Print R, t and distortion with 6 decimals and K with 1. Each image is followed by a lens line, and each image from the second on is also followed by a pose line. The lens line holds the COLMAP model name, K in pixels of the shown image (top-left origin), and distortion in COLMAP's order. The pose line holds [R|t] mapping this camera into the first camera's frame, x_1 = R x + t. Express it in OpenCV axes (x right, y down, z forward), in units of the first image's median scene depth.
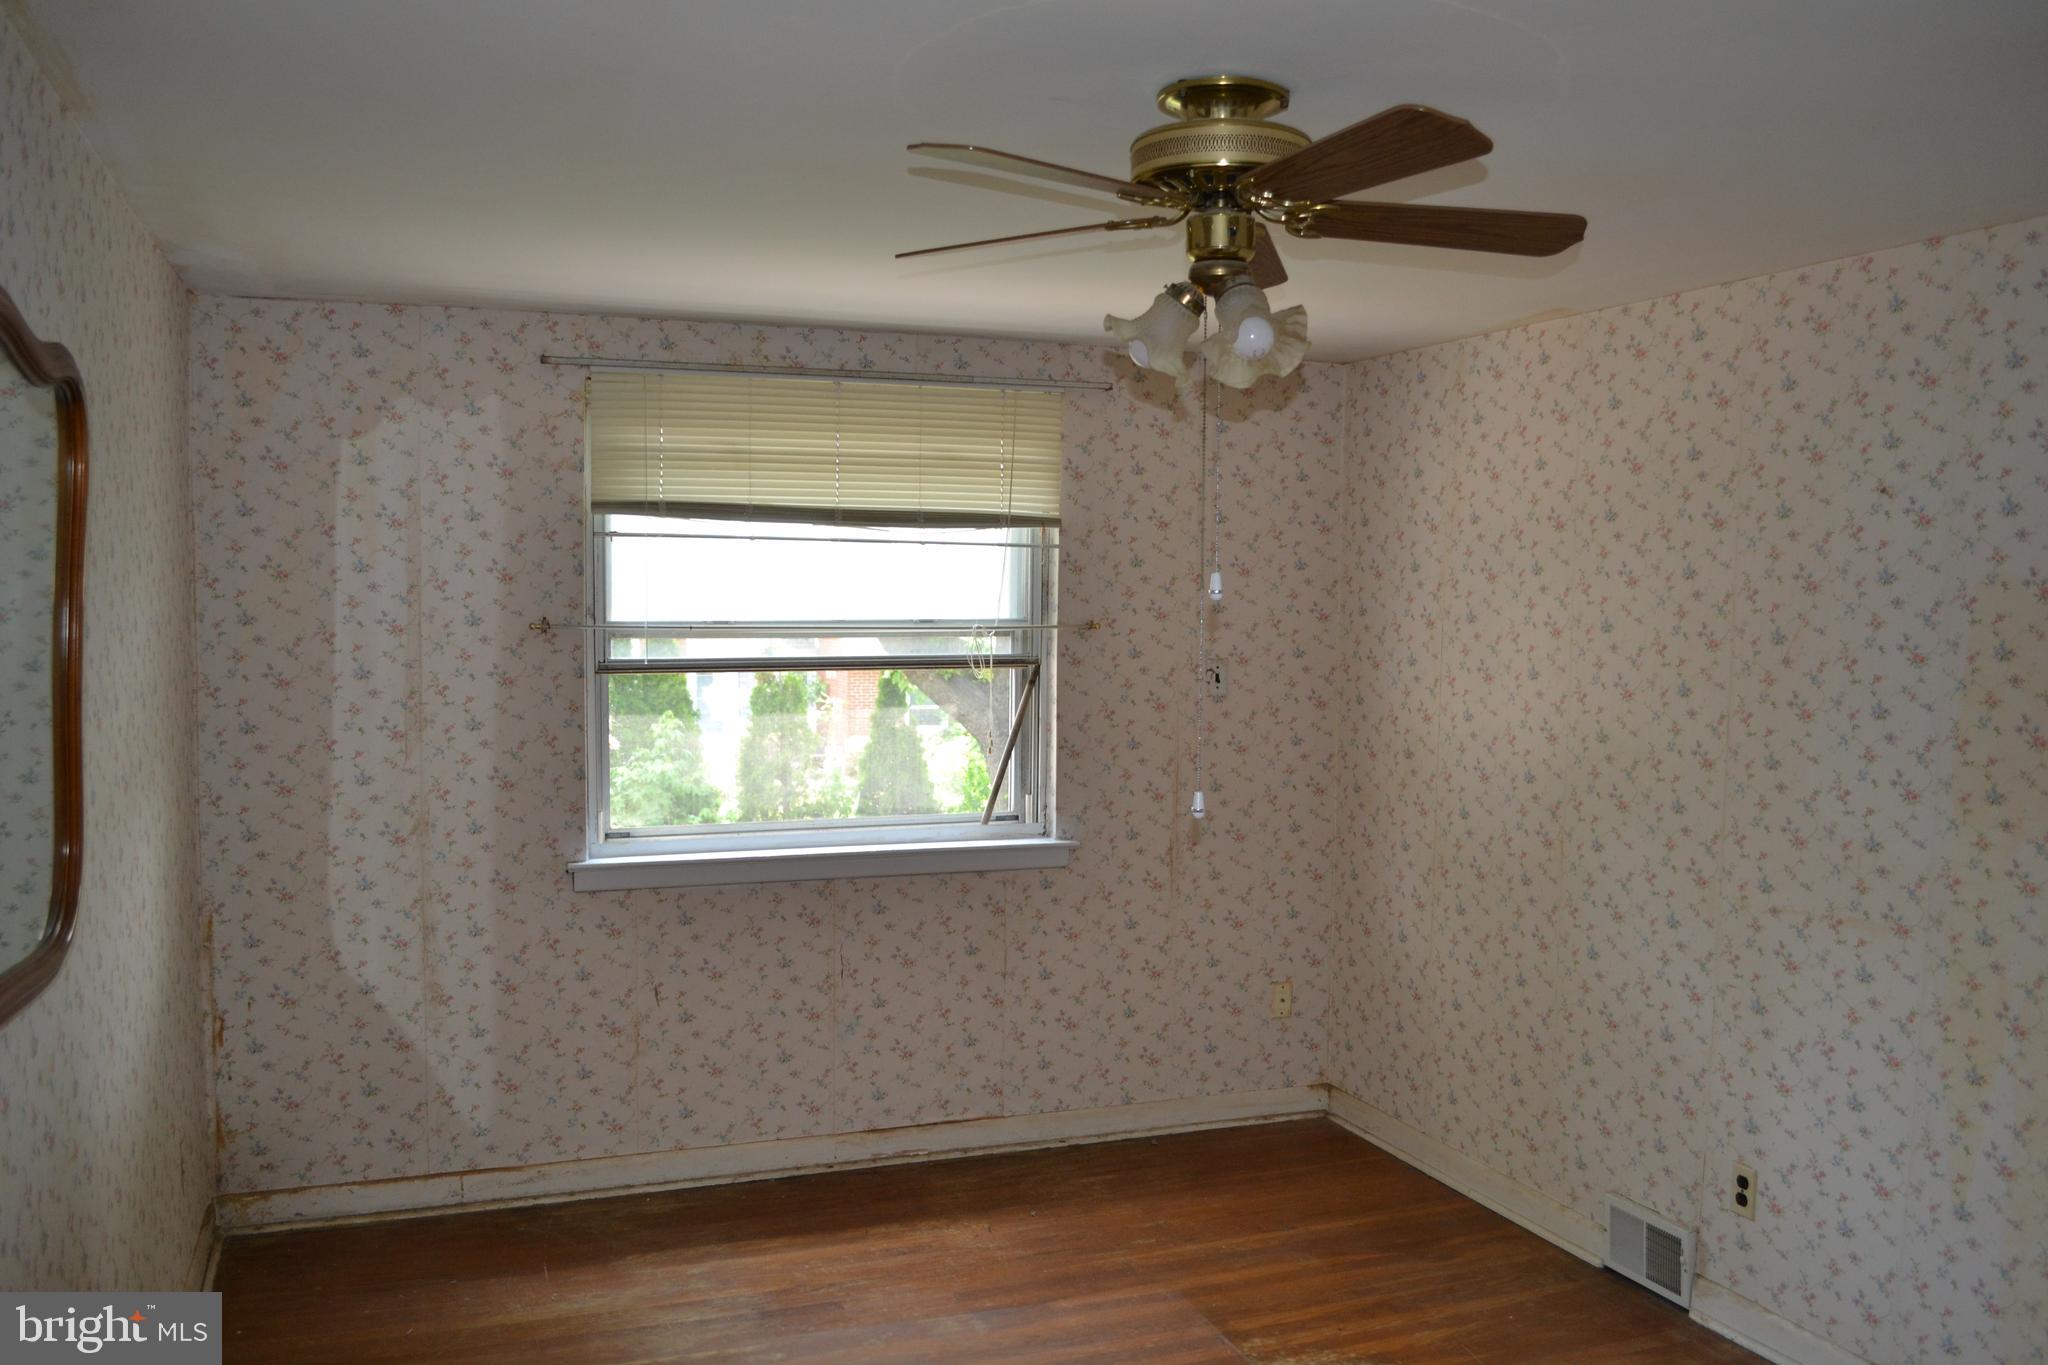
lens RADIAL K [[1676.1, 0, 1020.0], [0, 1676.1, 683.3], [0, 0, 1]] dist [-0.084840, 0.014850]
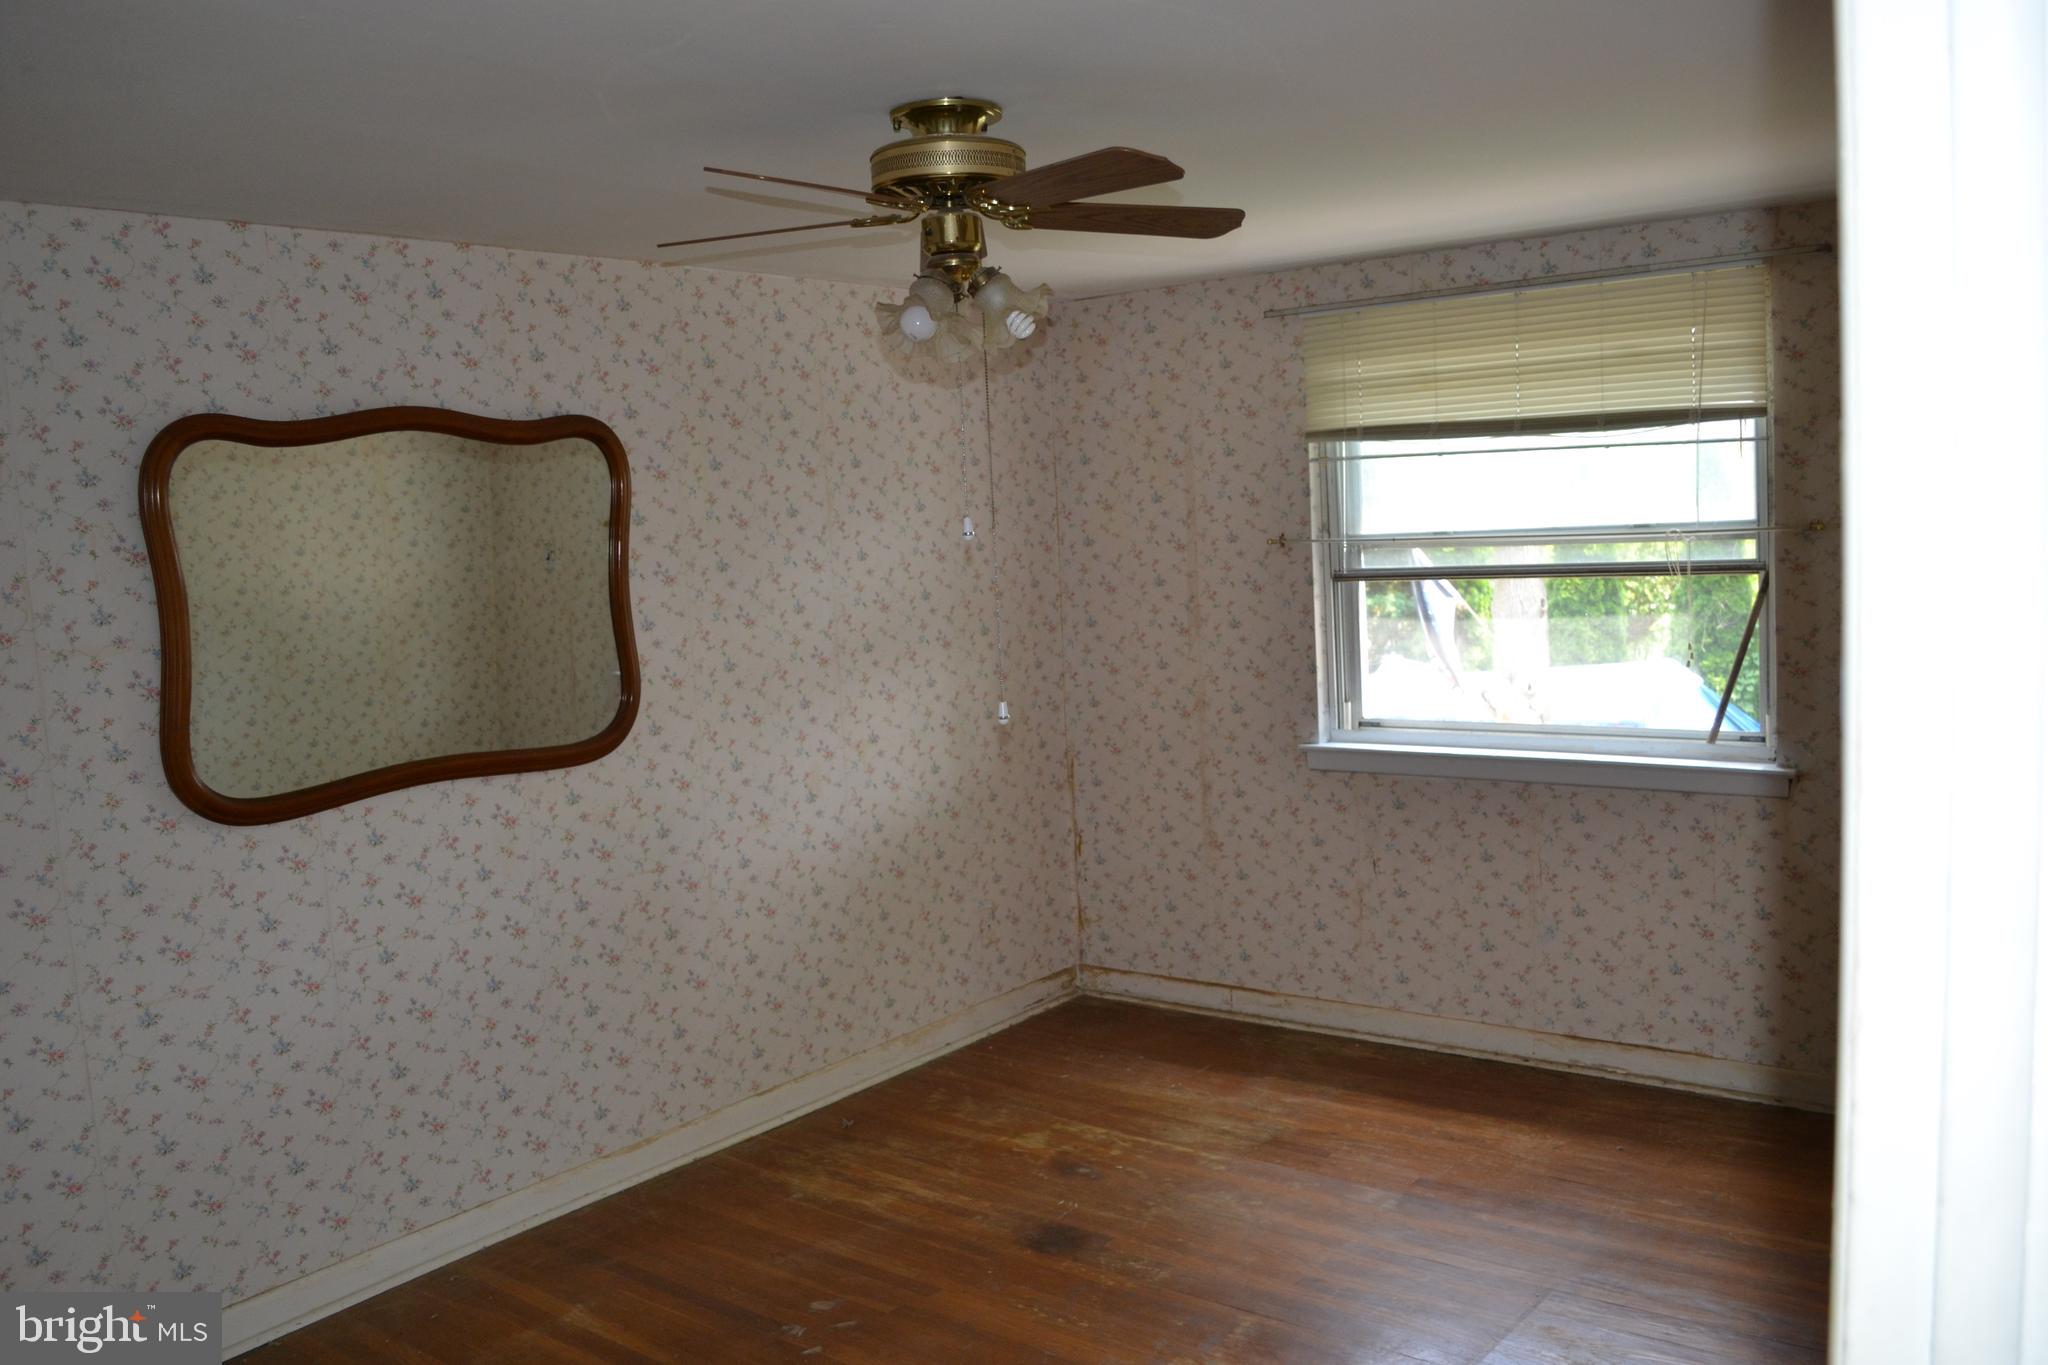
lens RADIAL K [[1676.1, 0, 1017.7], [0, 1676.1, 679.2], [0, 0, 1]] dist [-0.084840, 0.014850]
pose [[0.521445, 0.052029, -0.851697, 0.616460], [0.007915, 0.997801, 0.065800, -0.015991], [0.853248, -0.041053, 0.519886, 0.218418]]
